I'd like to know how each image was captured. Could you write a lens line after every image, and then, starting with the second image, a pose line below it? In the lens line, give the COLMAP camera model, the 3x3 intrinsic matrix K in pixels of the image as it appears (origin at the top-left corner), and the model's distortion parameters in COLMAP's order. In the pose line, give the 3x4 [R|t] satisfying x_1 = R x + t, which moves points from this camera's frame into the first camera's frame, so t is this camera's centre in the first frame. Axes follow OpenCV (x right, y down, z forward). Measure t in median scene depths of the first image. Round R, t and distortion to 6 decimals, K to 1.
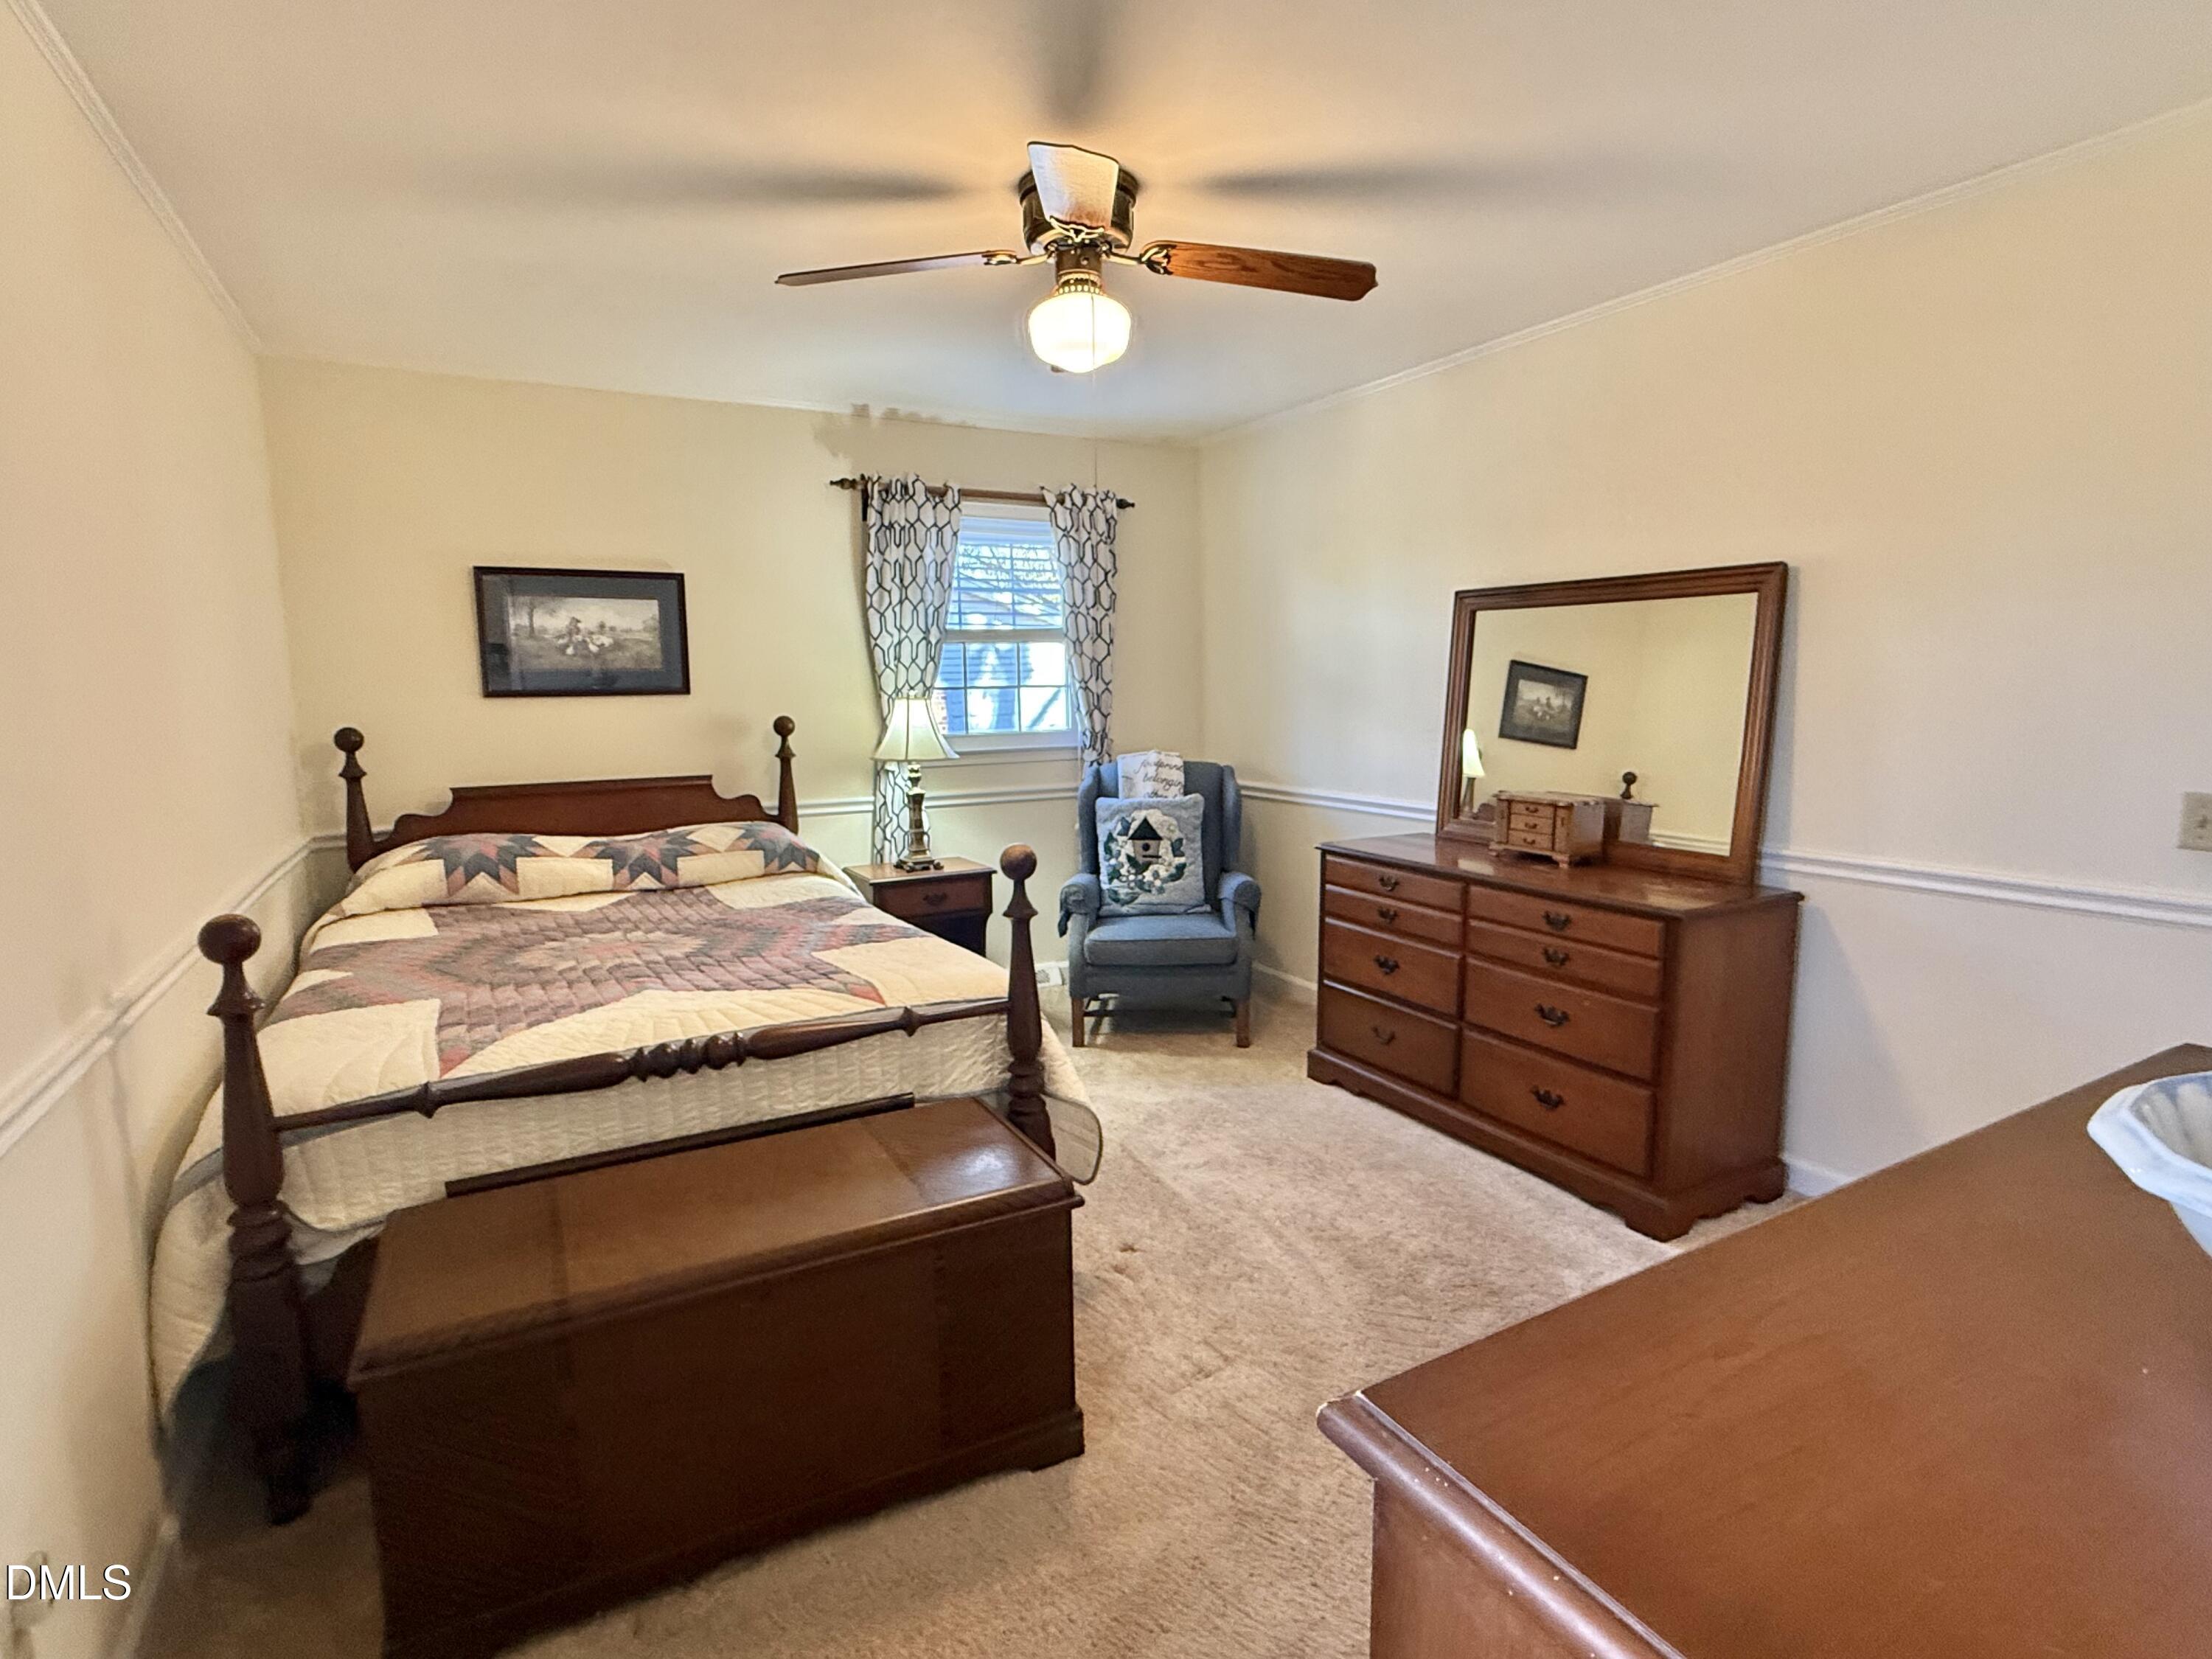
lens RADIAL K [[1123.9, 0, 1098.3], [0, 1123.9, 834.3], [0, 0, 1]] dist [0.001260, 0.000215]
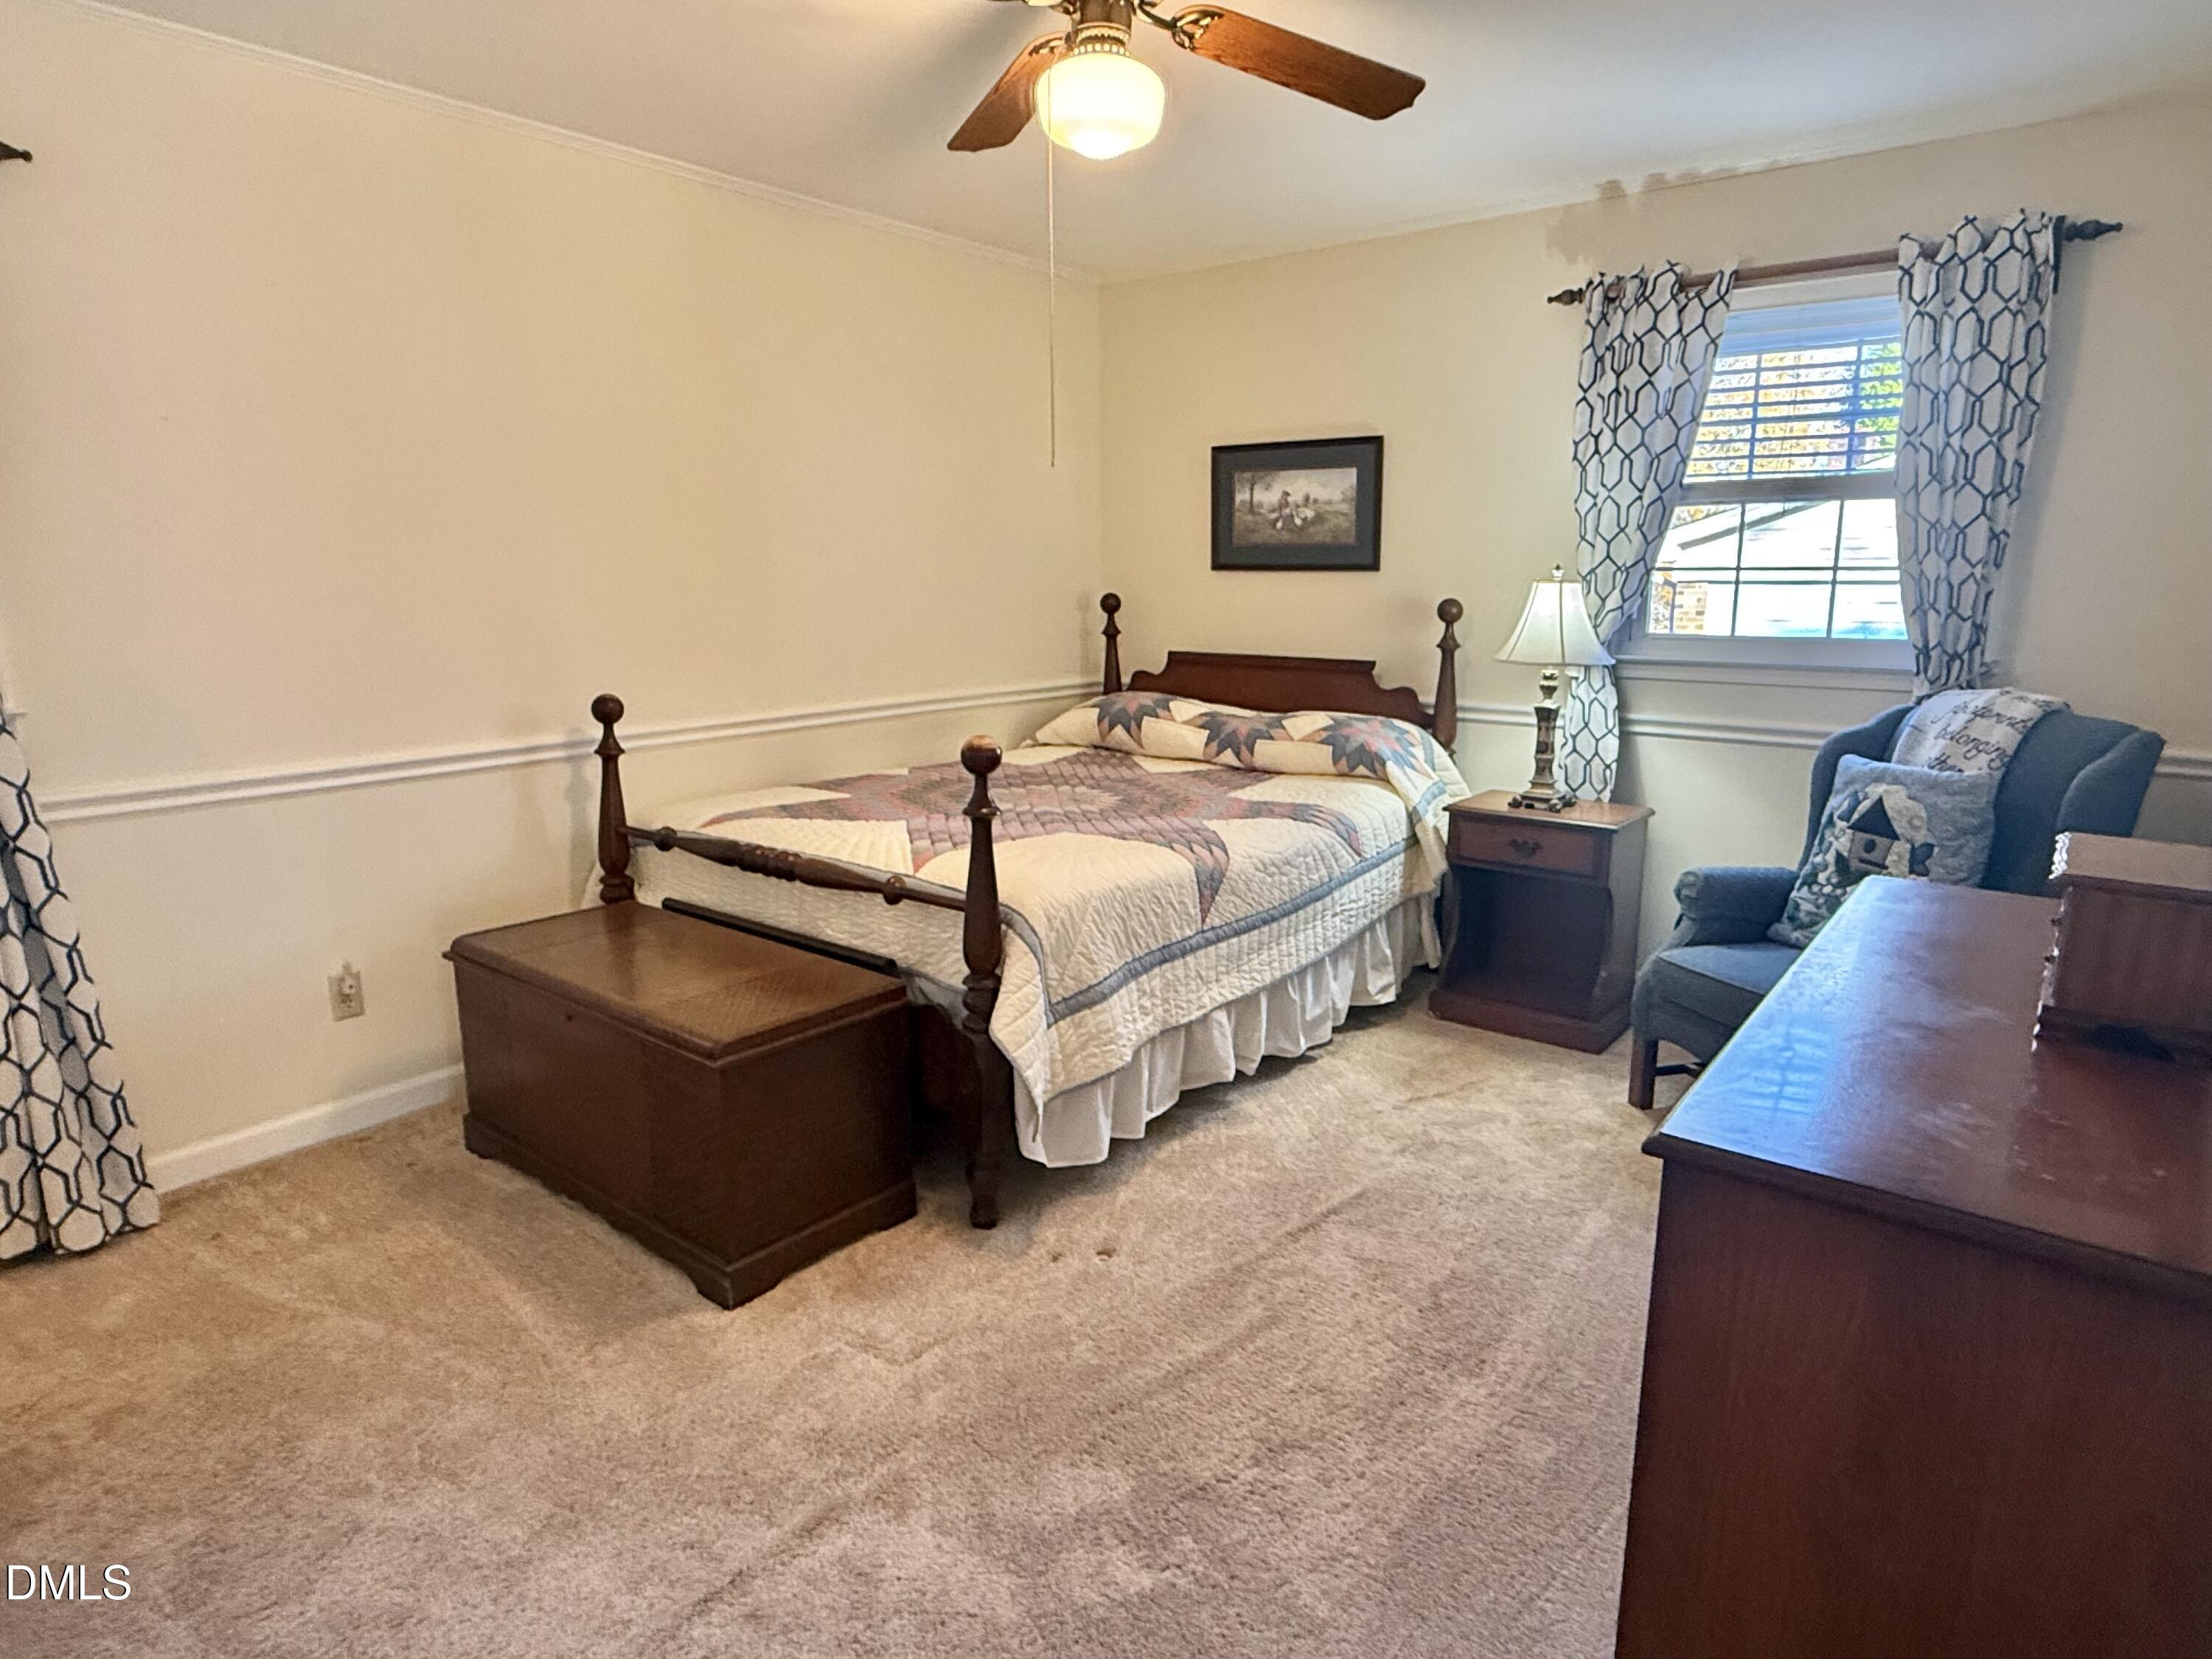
lens RADIAL K [[1274.3, 0, 1098.2], [0, 1274.3, 823.6], [0, 0, 1]] dist [-0.000564, 0.001276]
pose [[0.387837, 0.194994, -0.900866, 0.552615], [-0.130658, 0.979128, 0.155684, -0.058400], [0.912420, 0.057326, 0.405220, 0.410206]]
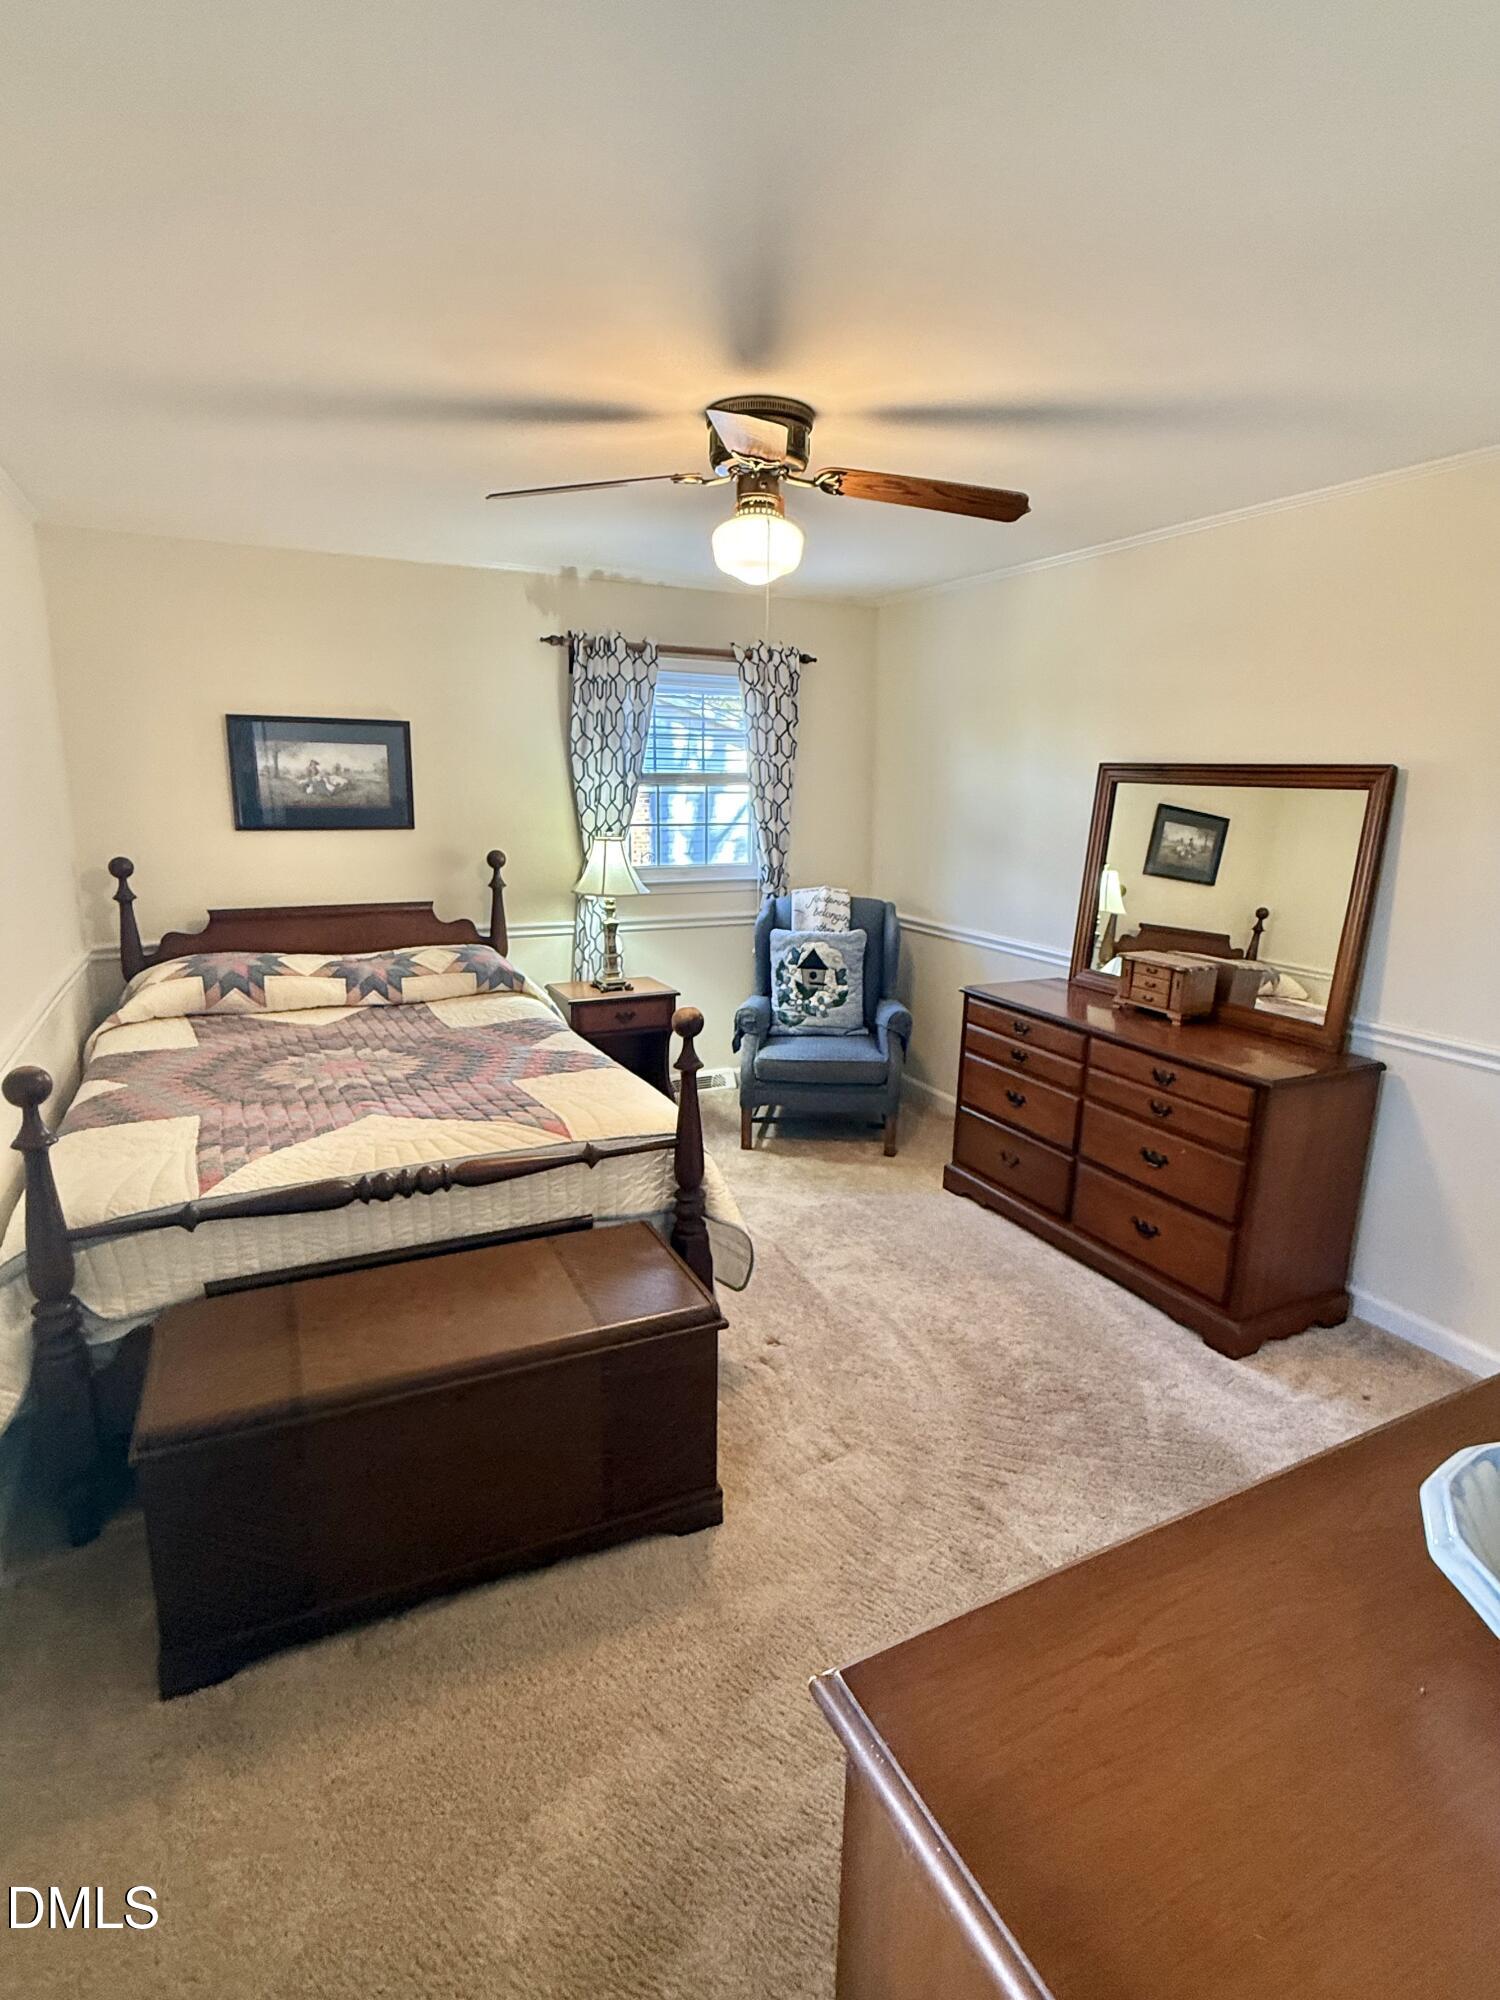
lens RADIAL K [[1016.2, 0, 750.0], [0, 1016.2, 1000.0], [0, 0, 1]] dist [0.001260, 0.000215]
pose [[0.998712, 0.037796, -0.033862, 0.016985], [-0.034806, 0.995780, 0.084914, -0.054989], [0.036929, -0.083626, 0.995813, -0.023547]]
